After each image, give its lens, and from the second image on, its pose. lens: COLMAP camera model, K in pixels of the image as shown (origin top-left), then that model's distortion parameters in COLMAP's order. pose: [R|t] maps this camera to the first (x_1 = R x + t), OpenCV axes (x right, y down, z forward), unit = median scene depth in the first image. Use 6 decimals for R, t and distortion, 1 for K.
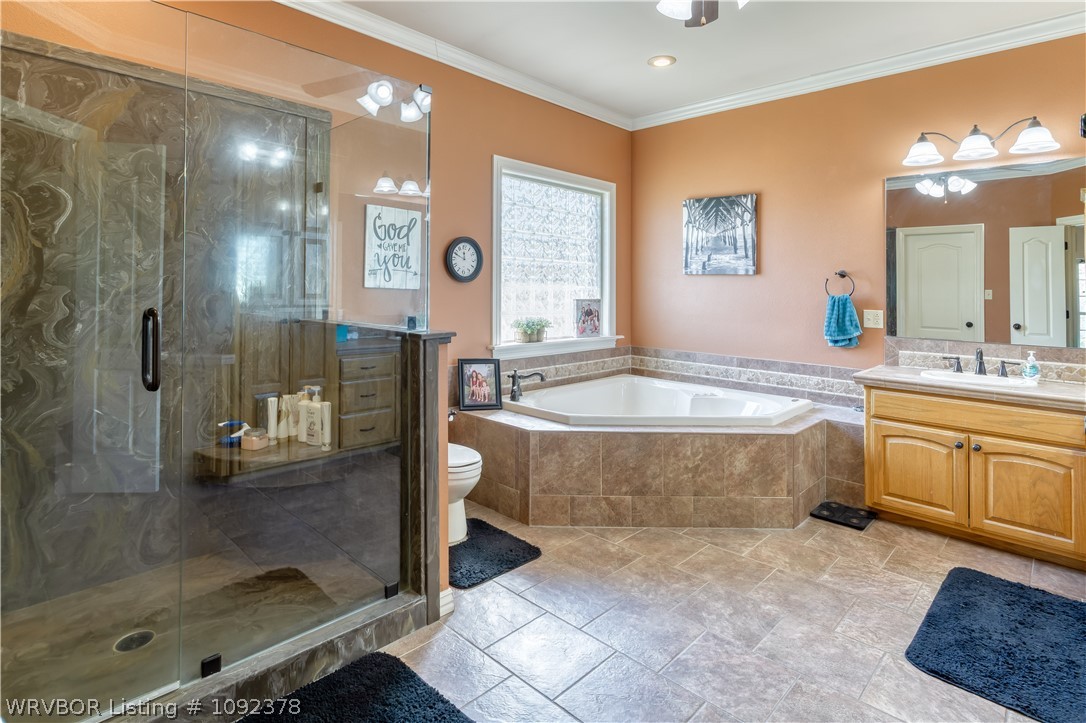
lens RADIAL K [[557.0, 0, 543.4], [0, 557.0, 291.1], [0, 0, 1]] dist [-0.006608, 0.002031]
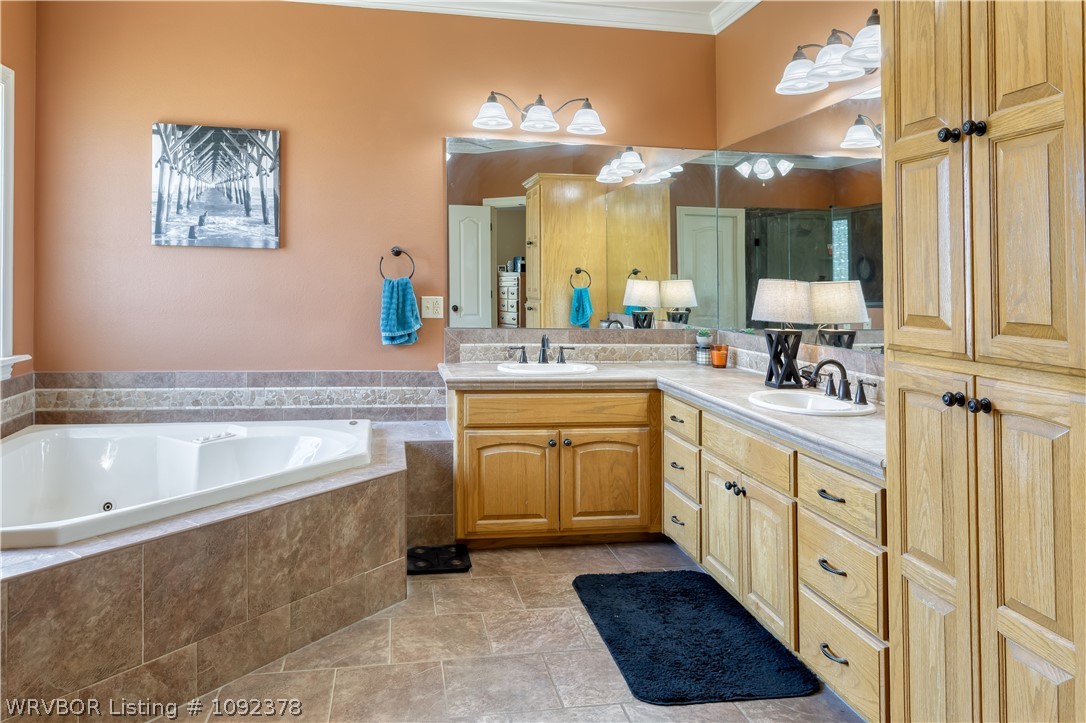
lens RADIAL K [[753.1, 0, 531.5], [0, 753.1, 263.6], [0, 0, 1]] dist [-0.001473, 0.002378]
pose [[0.589390, 0.008835, 0.807800, -0.257760], [-0.003511, 0.999959, -0.008375, -0.006523], [-0.807841, 0.002100, 0.589397, 0.280678]]
